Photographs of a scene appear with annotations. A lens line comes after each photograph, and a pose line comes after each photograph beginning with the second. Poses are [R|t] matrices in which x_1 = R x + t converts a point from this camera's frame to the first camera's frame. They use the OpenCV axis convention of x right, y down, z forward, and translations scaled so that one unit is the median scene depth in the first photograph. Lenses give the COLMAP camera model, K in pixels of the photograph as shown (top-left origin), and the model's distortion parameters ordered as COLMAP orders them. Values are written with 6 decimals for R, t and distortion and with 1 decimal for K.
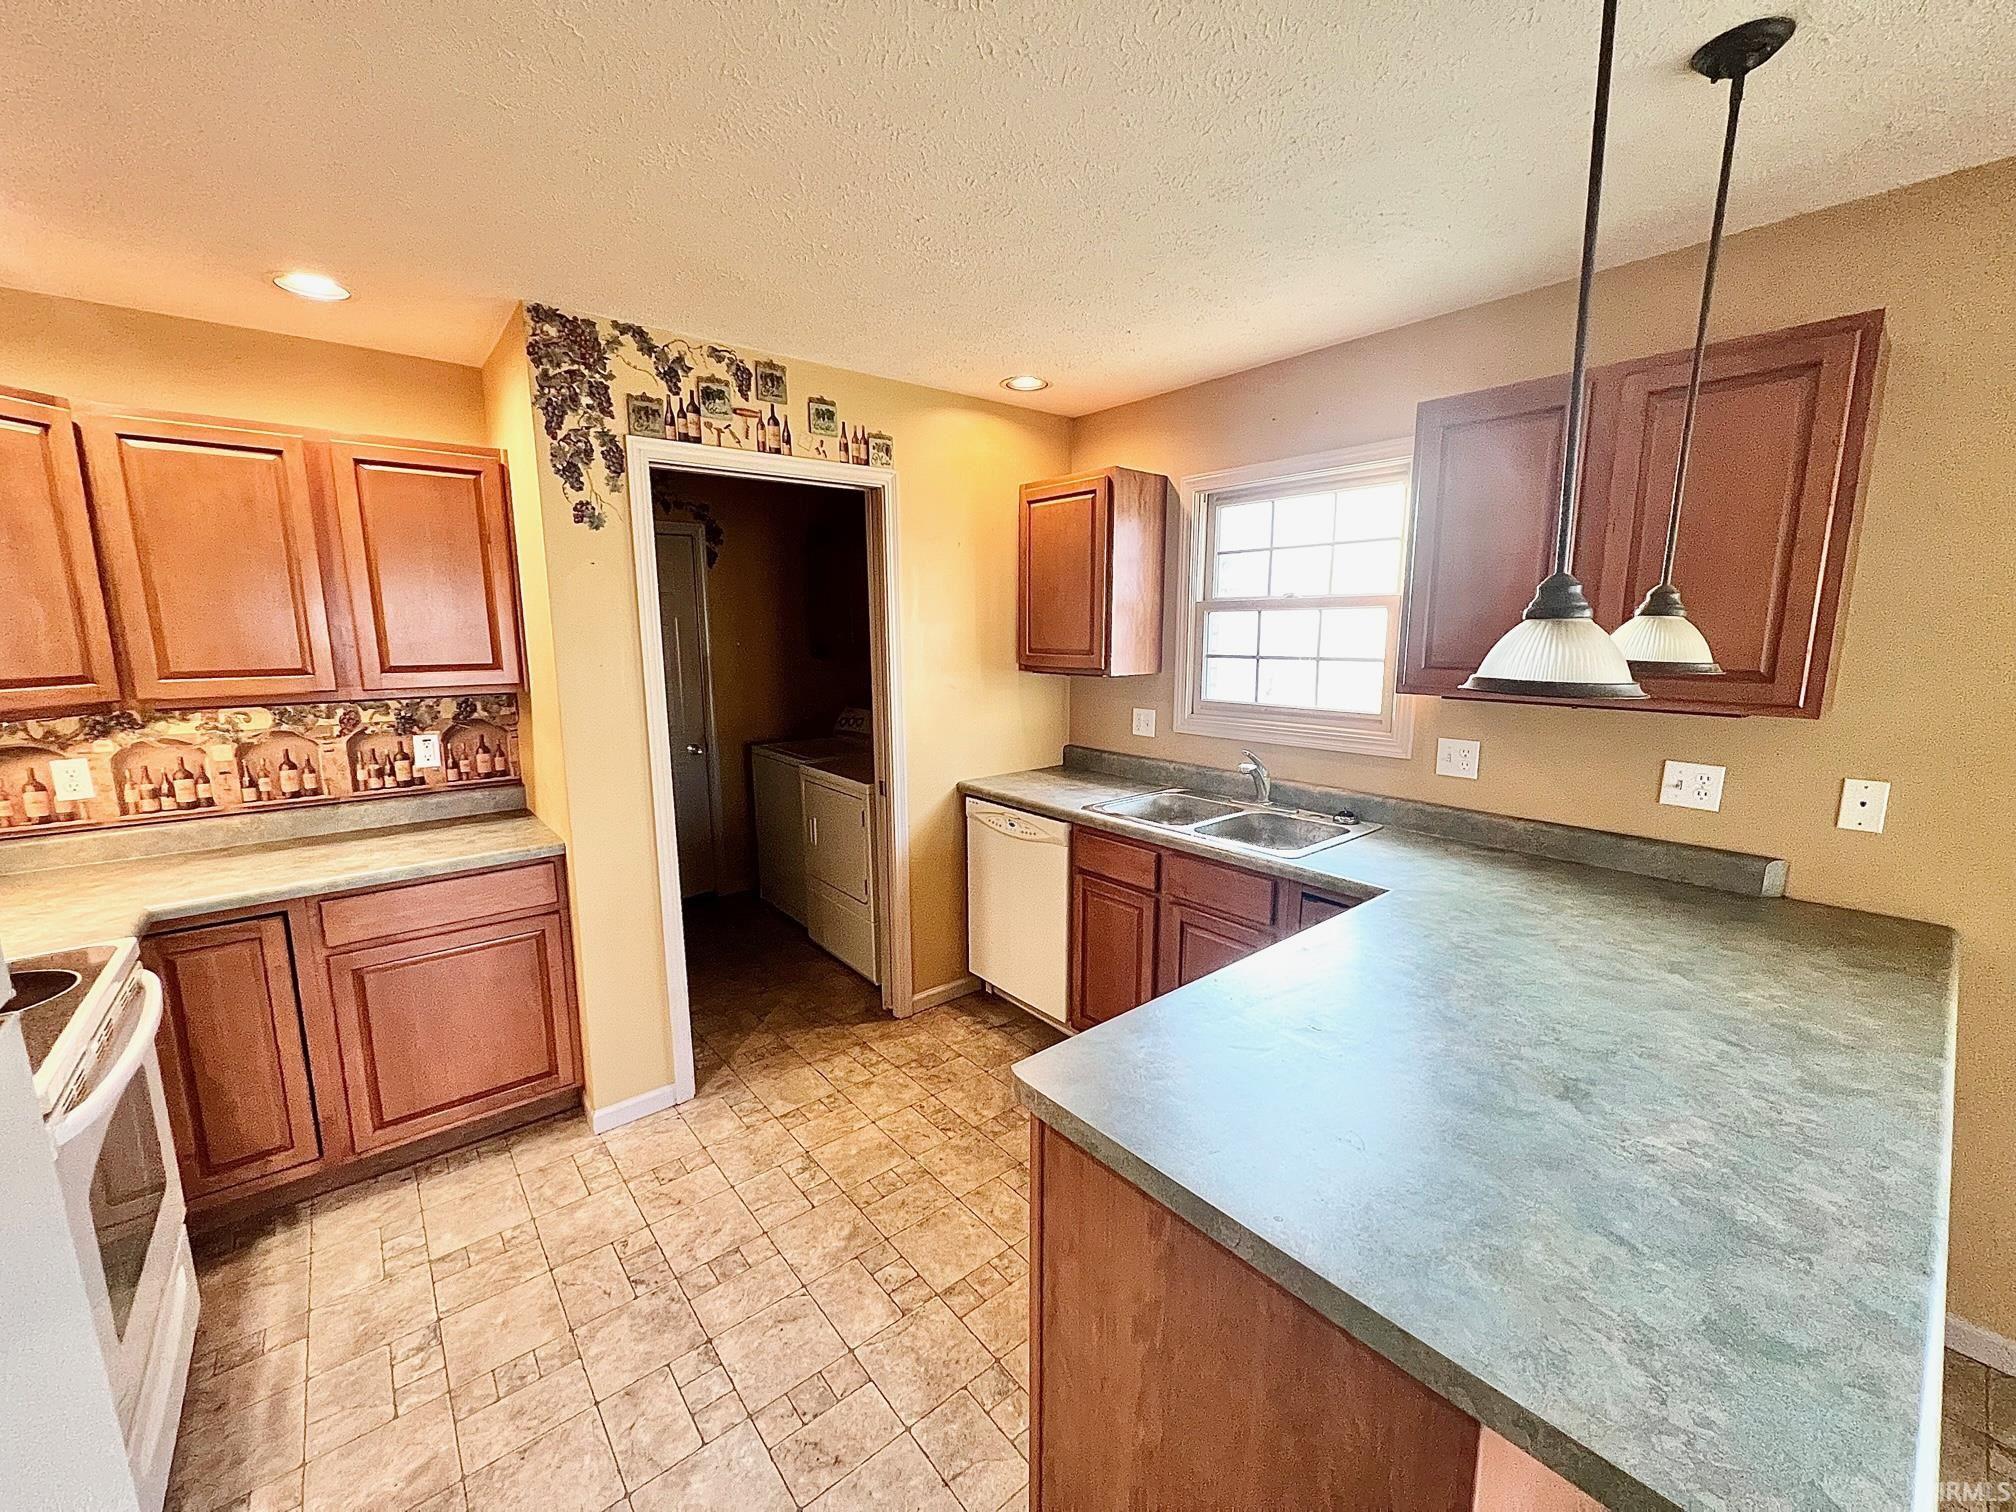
lens RADIAL K [[802.3, 0, 1008.0], [0, 802.3, 756.0], [0, 0, 1]] dist [0.002619, 0.000562]
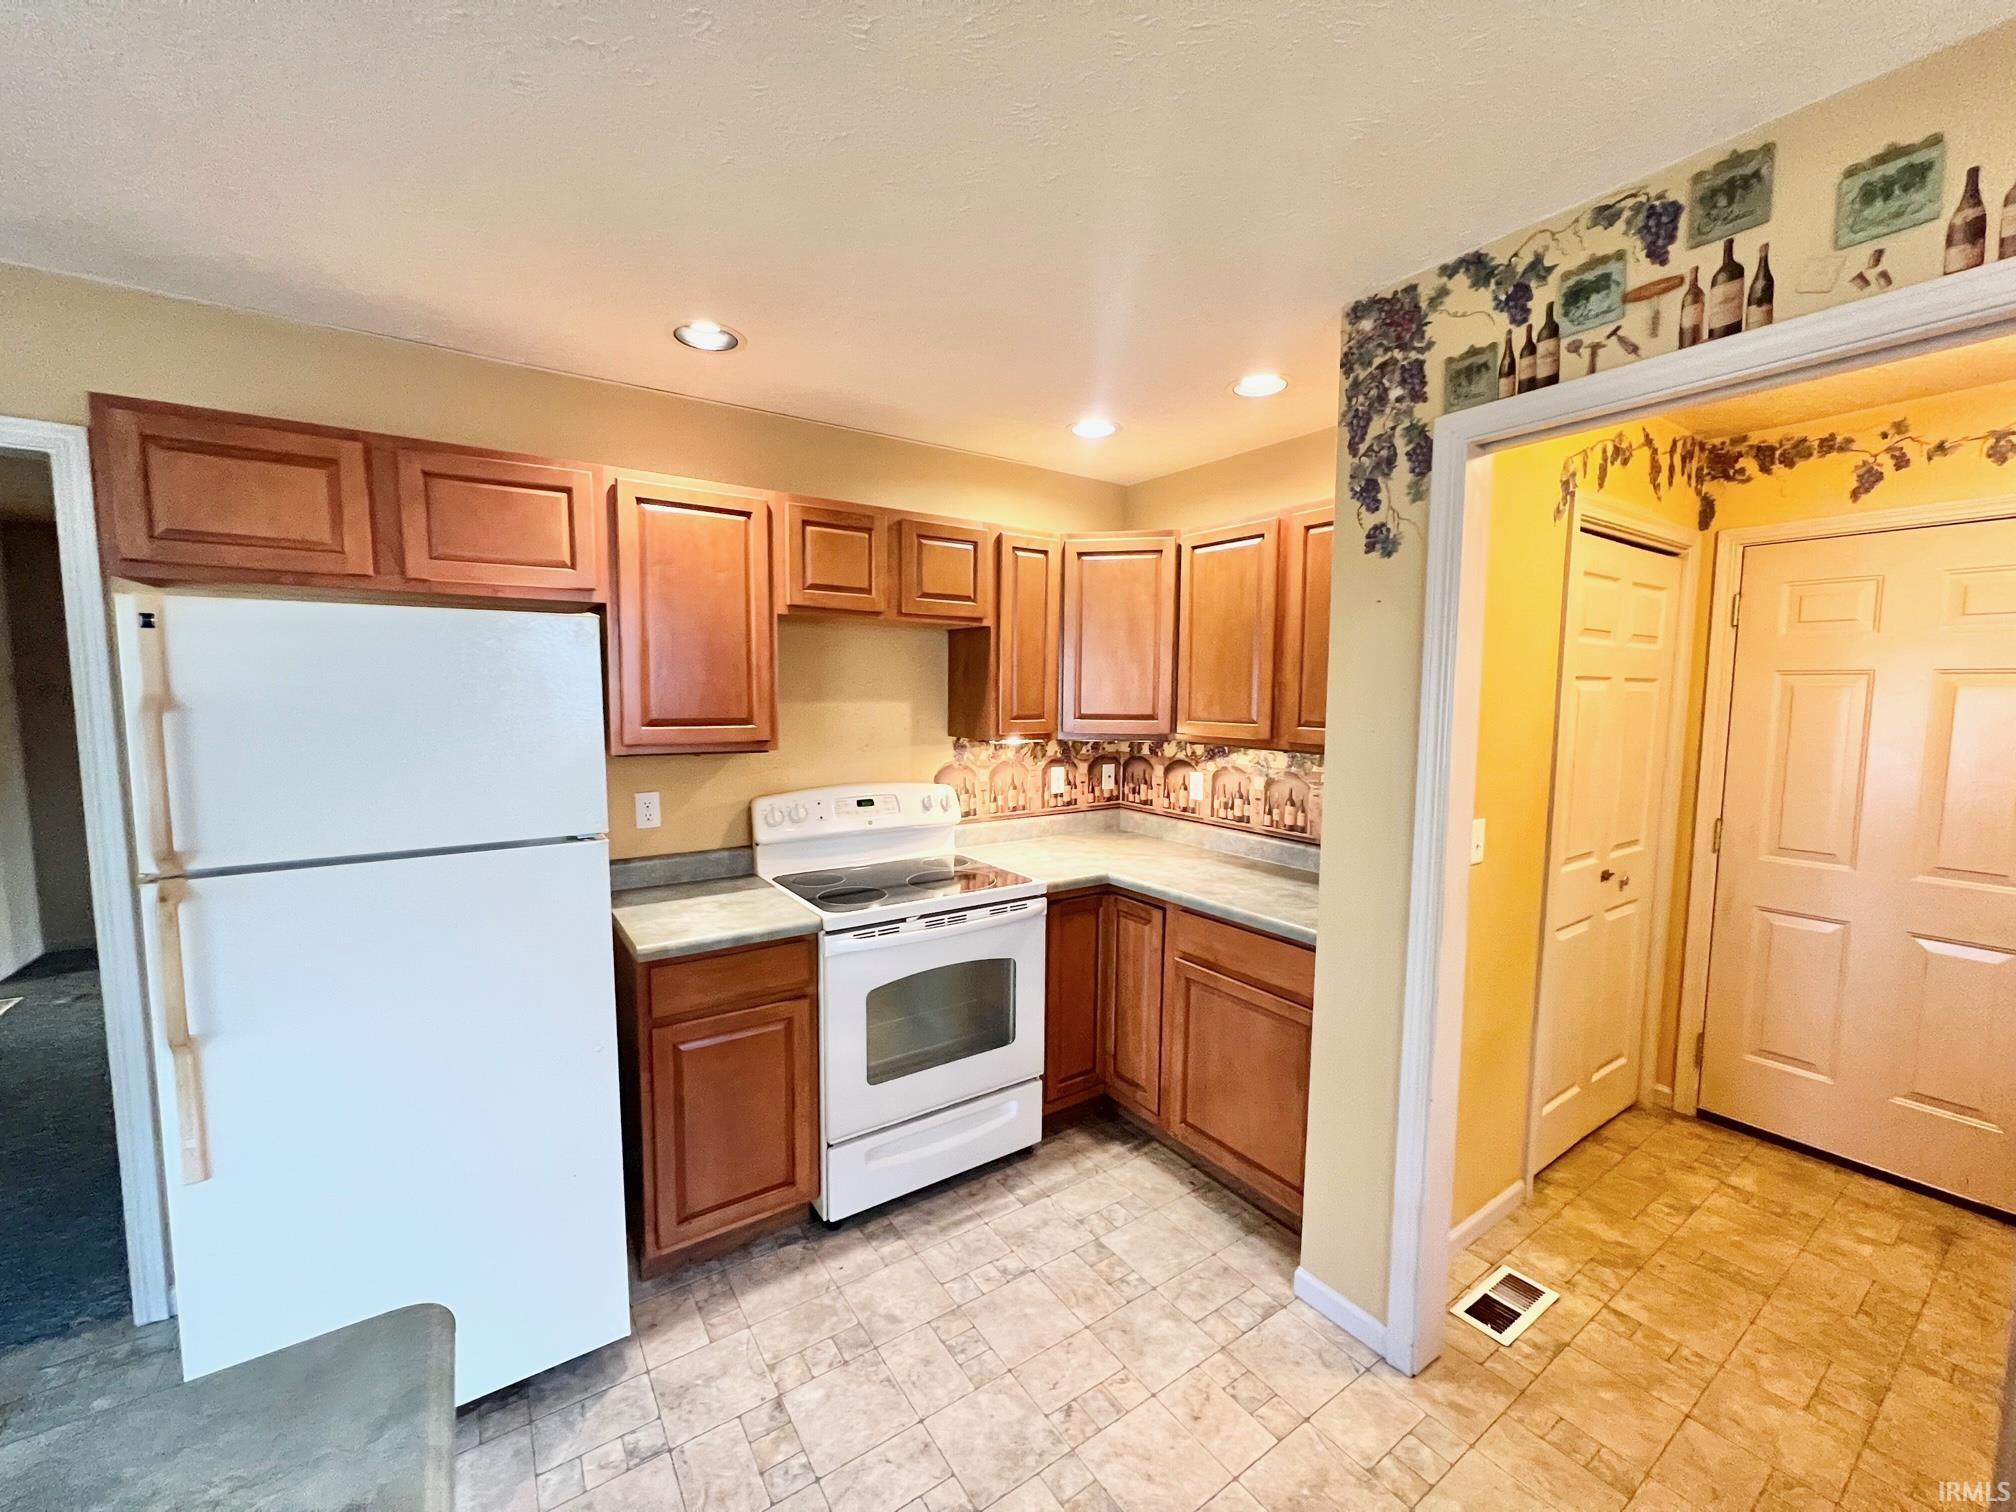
lens RADIAL K [[801.2, 0, 1008.0], [0, 801.2, 756.0], [0, 0, 1]] dist [-0.001322, -0.000146]
pose [[-0.094569, 0.089576, -0.991480, 0.284858], [-0.168083, 0.980209, 0.104590, -0.108118], [0.981226, 0.176542, -0.077641, 0.698304]]
